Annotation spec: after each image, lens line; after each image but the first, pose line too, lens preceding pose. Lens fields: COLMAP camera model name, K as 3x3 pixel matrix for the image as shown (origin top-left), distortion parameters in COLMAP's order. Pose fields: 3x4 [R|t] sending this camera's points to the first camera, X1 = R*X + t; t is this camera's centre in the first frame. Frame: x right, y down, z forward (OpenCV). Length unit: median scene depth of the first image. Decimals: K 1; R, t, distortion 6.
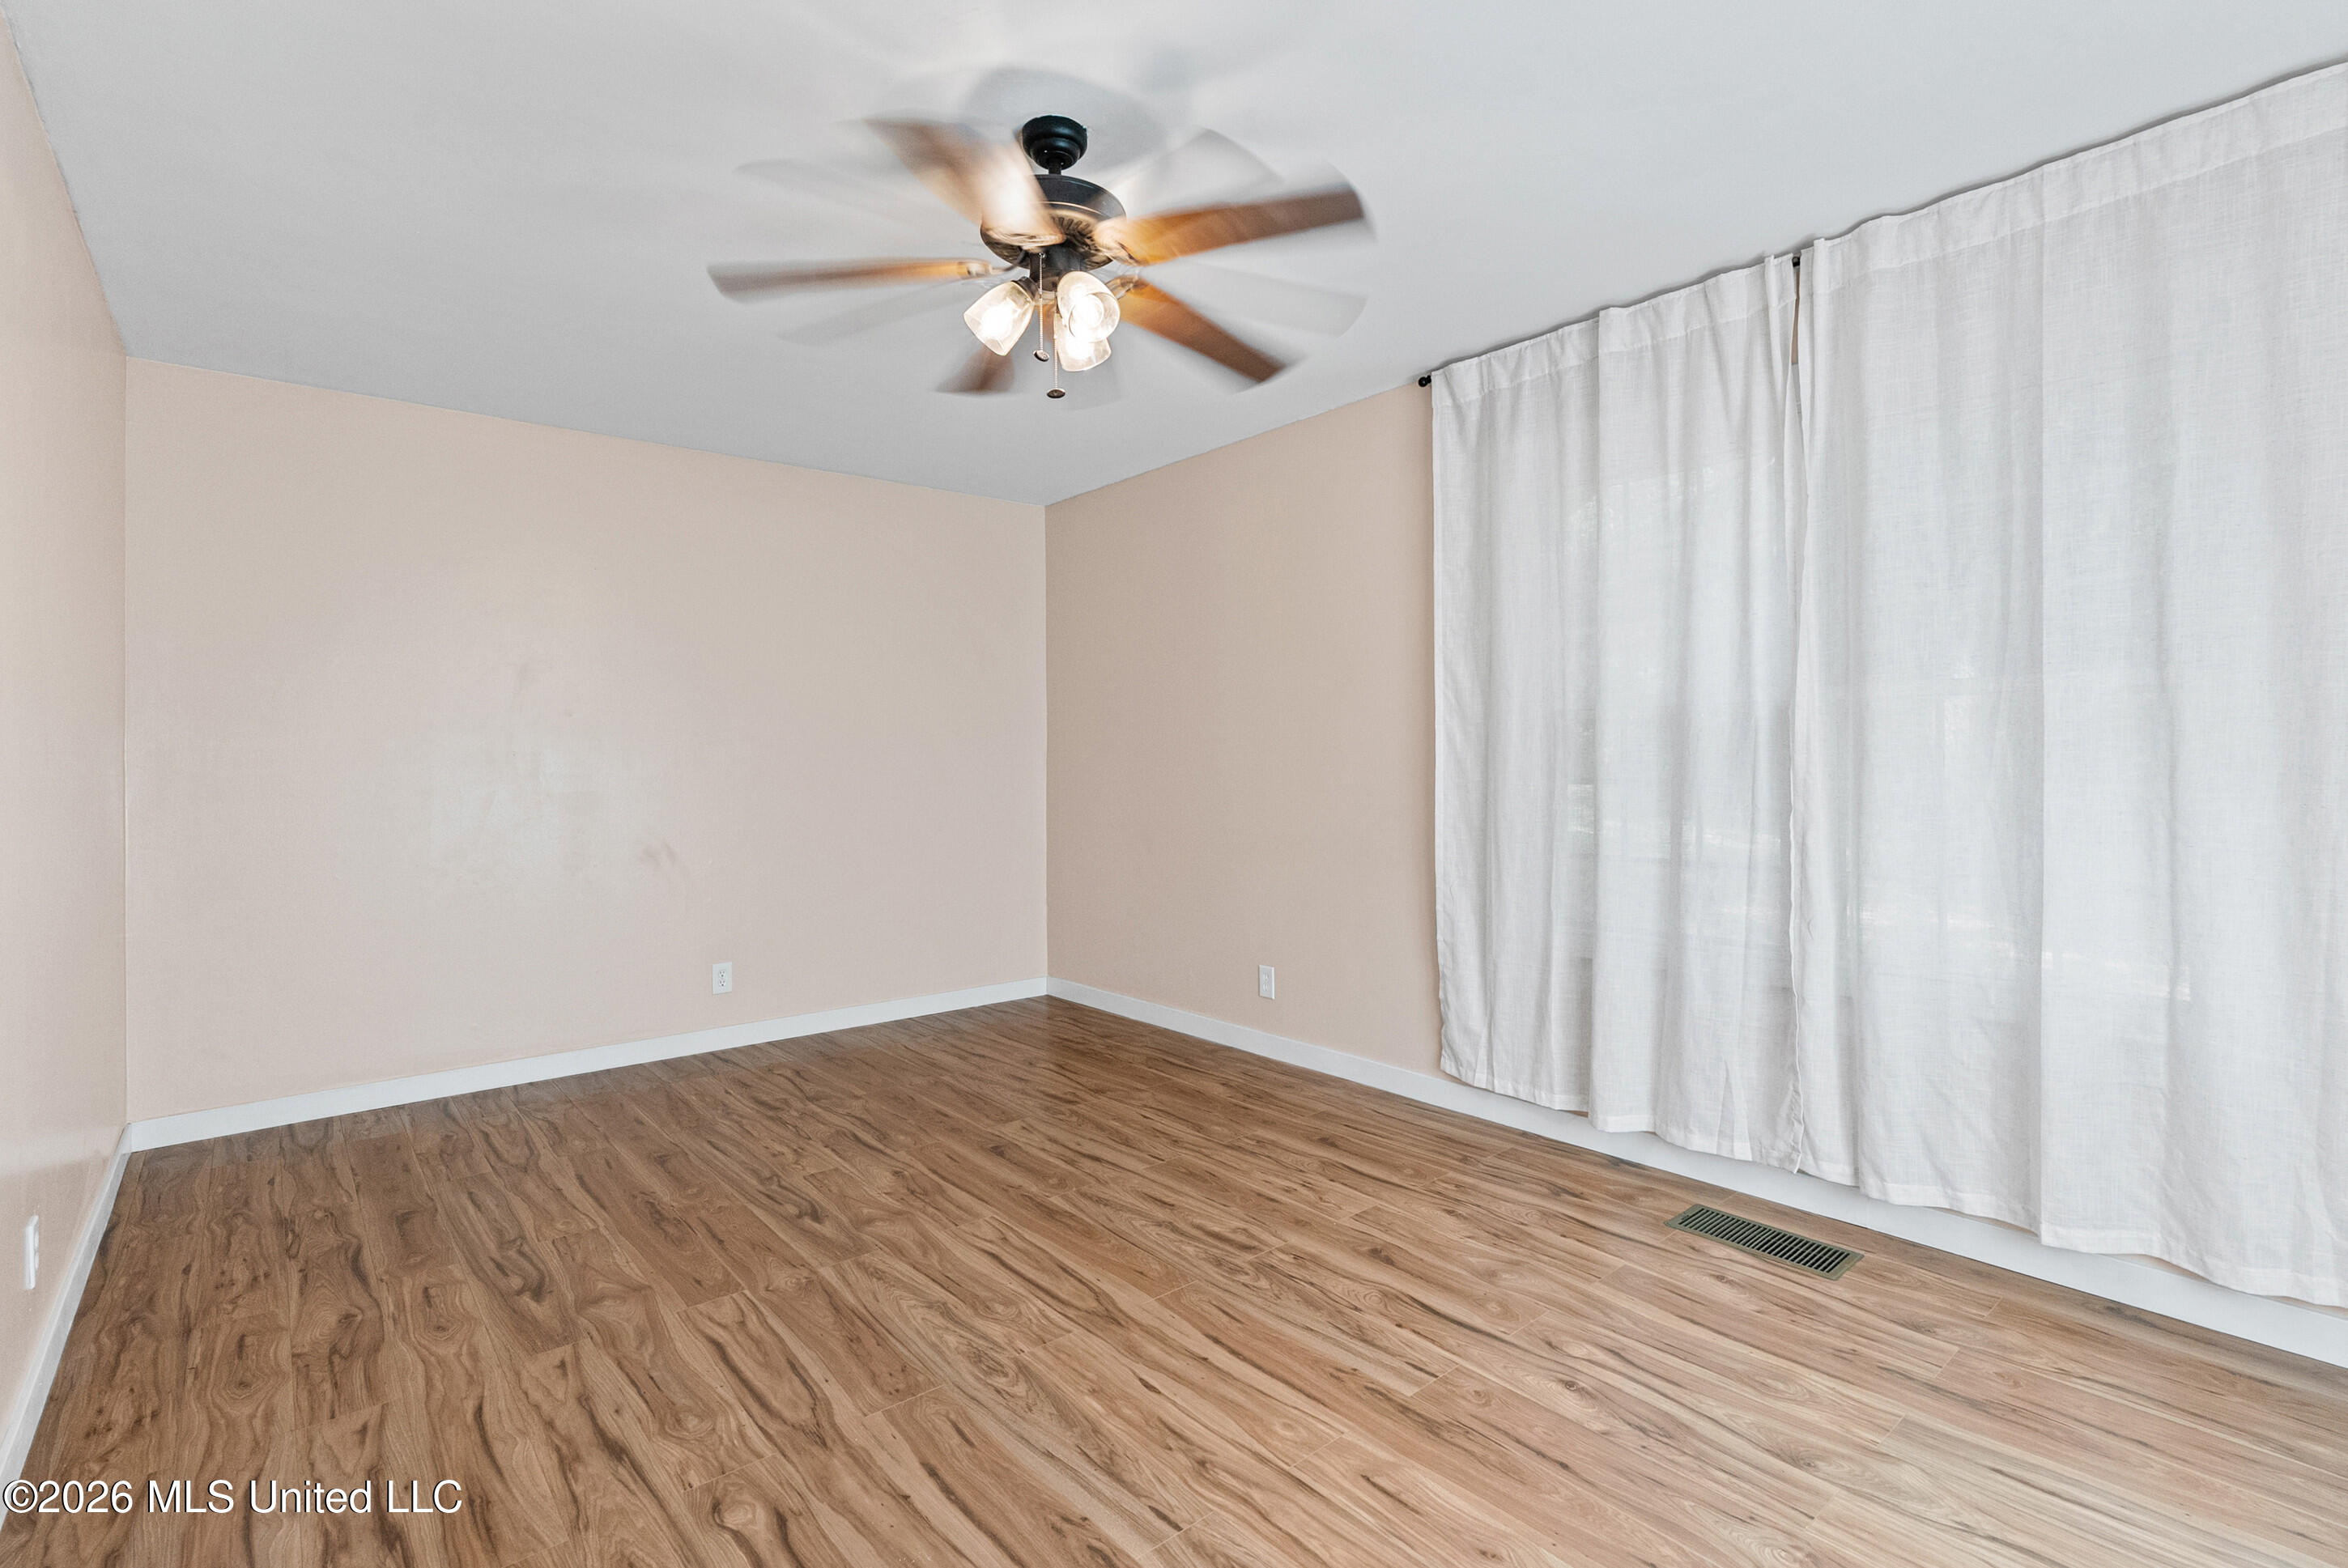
lens RADIAL K [[1080.0, 0, 1193.8], [0, 1080.0, 785.7], [0, 0, 1]] dist [0.002672, -0.000663]
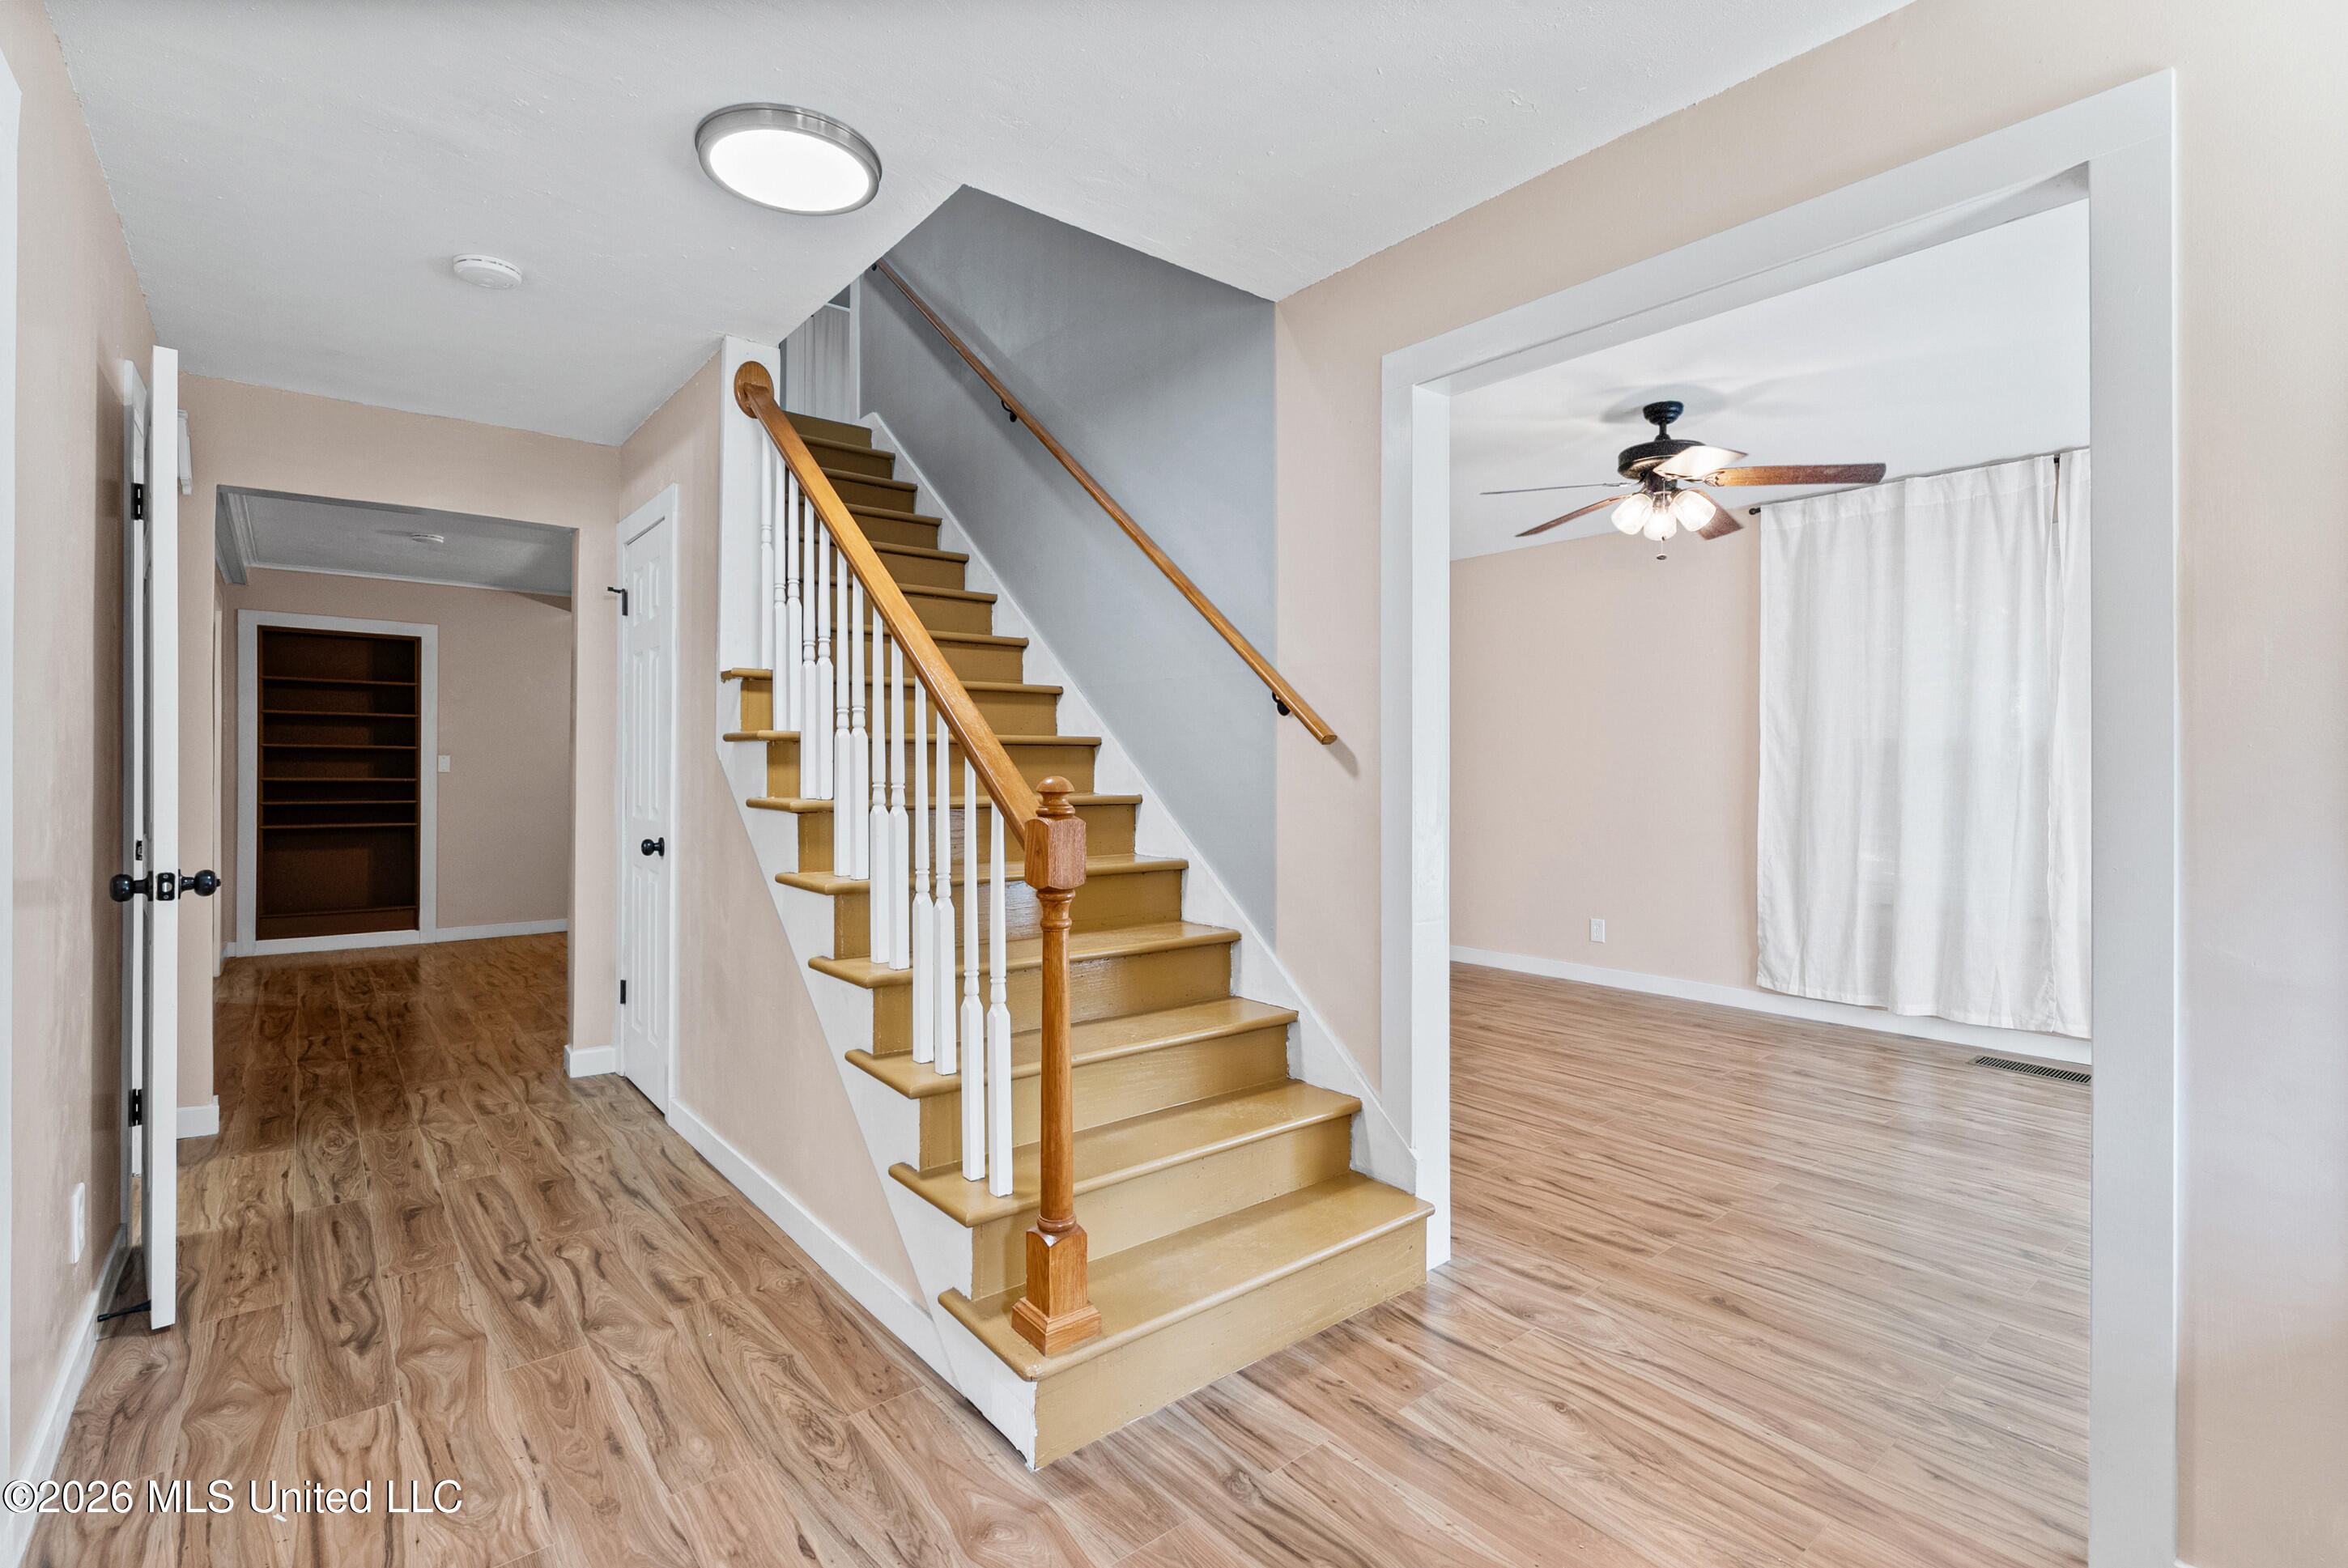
lens RADIAL K [[1080.0, 0, 1167.5], [0, 1080.0, 798.5], [0, 0, 1]] dist [0.002672, -0.000663]
pose [[0.999751, -0.000845, -0.022283, -0.793854], [0.000922, 0.999994, 0.003460, 0.010092], [0.022280, -0.003480, 0.999746, -0.694547]]
